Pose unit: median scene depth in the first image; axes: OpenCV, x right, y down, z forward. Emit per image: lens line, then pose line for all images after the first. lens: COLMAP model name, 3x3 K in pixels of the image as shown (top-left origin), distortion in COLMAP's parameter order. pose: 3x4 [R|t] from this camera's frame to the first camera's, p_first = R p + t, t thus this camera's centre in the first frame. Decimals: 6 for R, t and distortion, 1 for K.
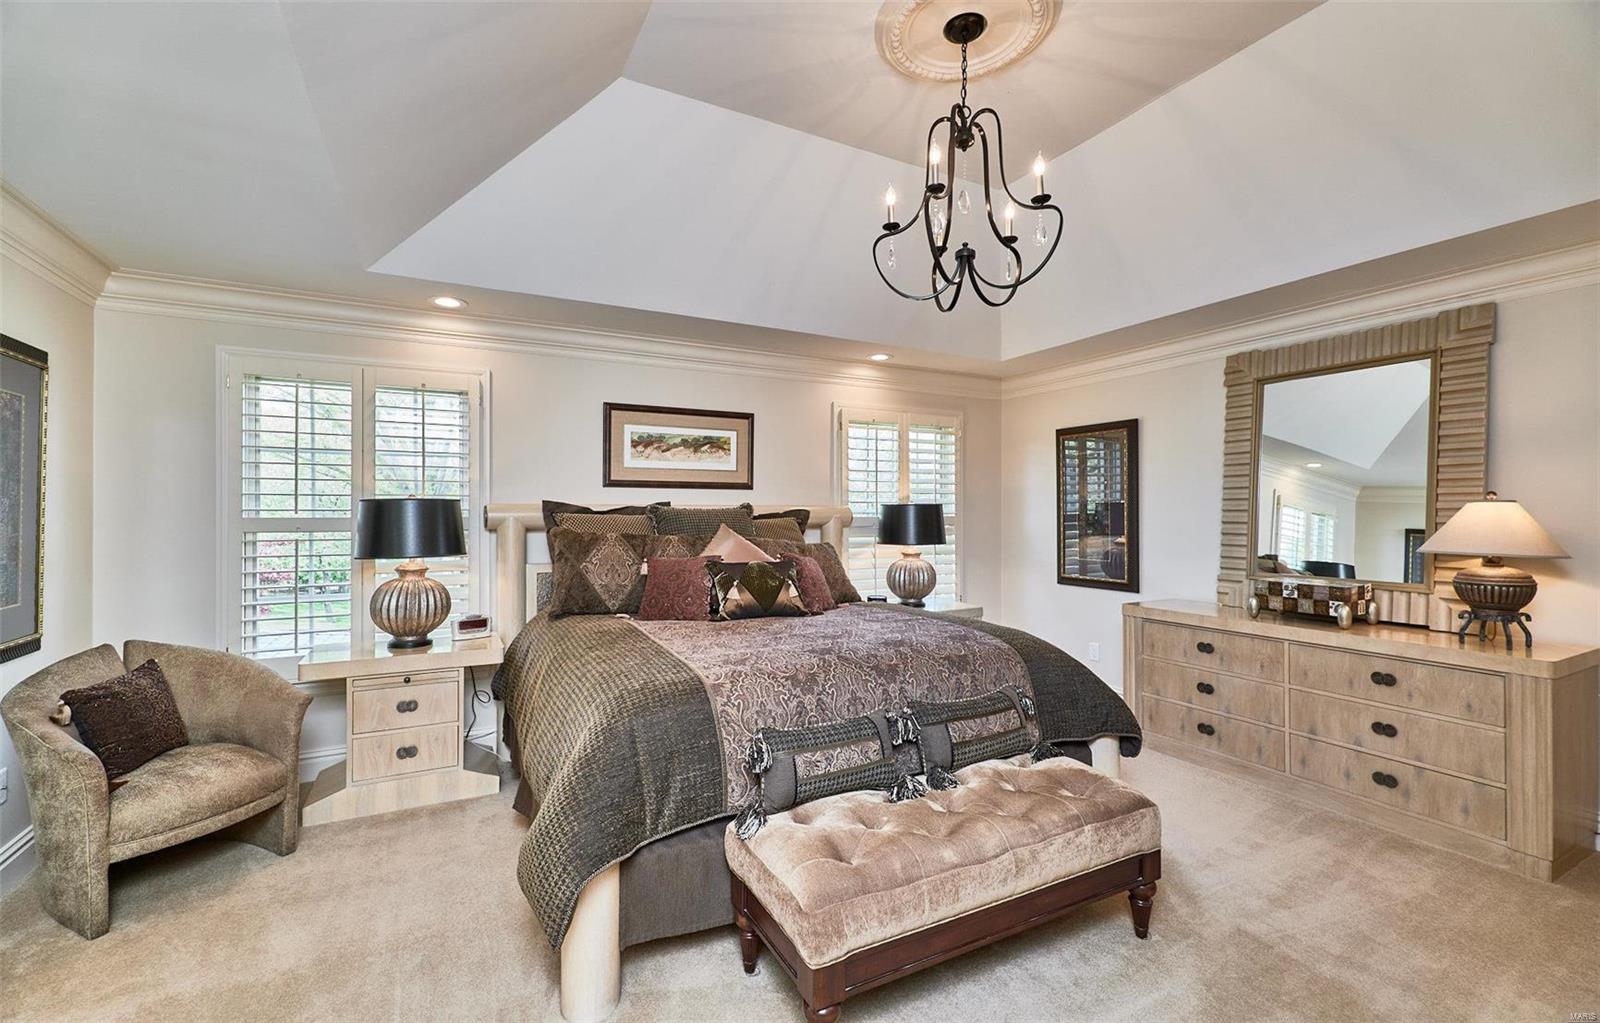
lens RADIAL K [[673.6, 0, 783.0], [0, 673.6, 505.2], [0, 0, 1]] dist [-0.000077, 0.000135]
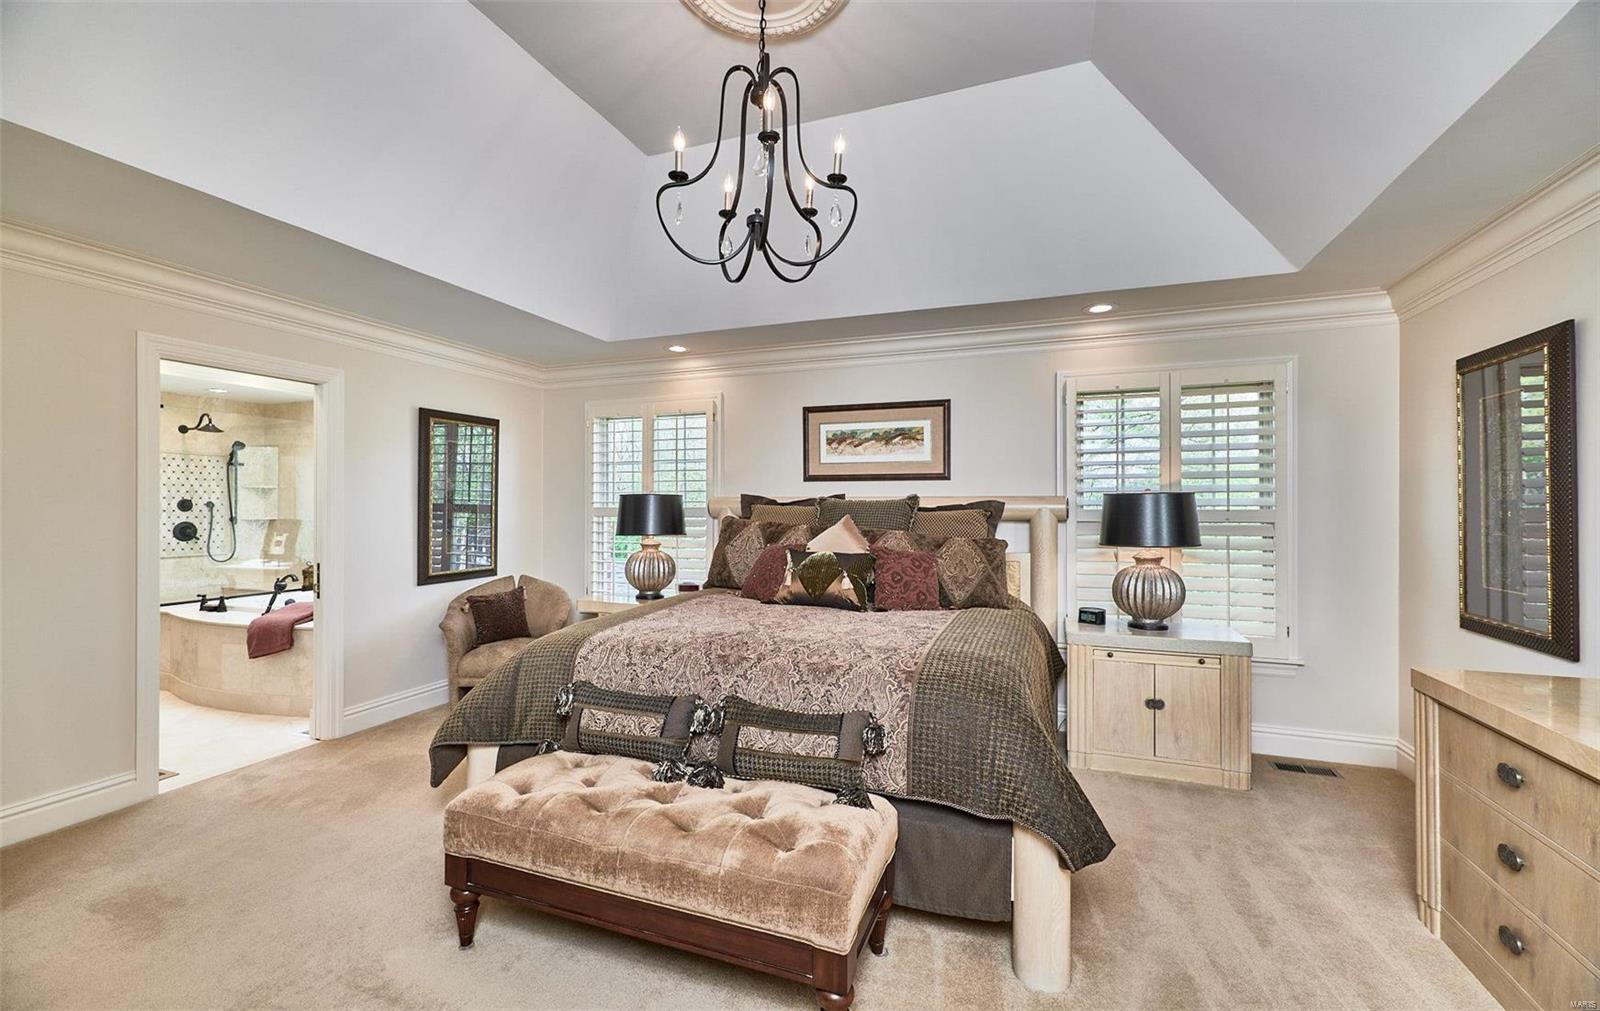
lens RADIAL K [[659.7, 0, 800.0], [0, 659.7, 505.5], [0, 0, 1]] dist [0.001349, -0.000148]
pose [[0.668107, 0.001549, -0.744063, 0.553249], [0.006501, 0.999948, 0.007920, 0.004303], [0.744037, -0.010128, 0.668062, 0.249418]]
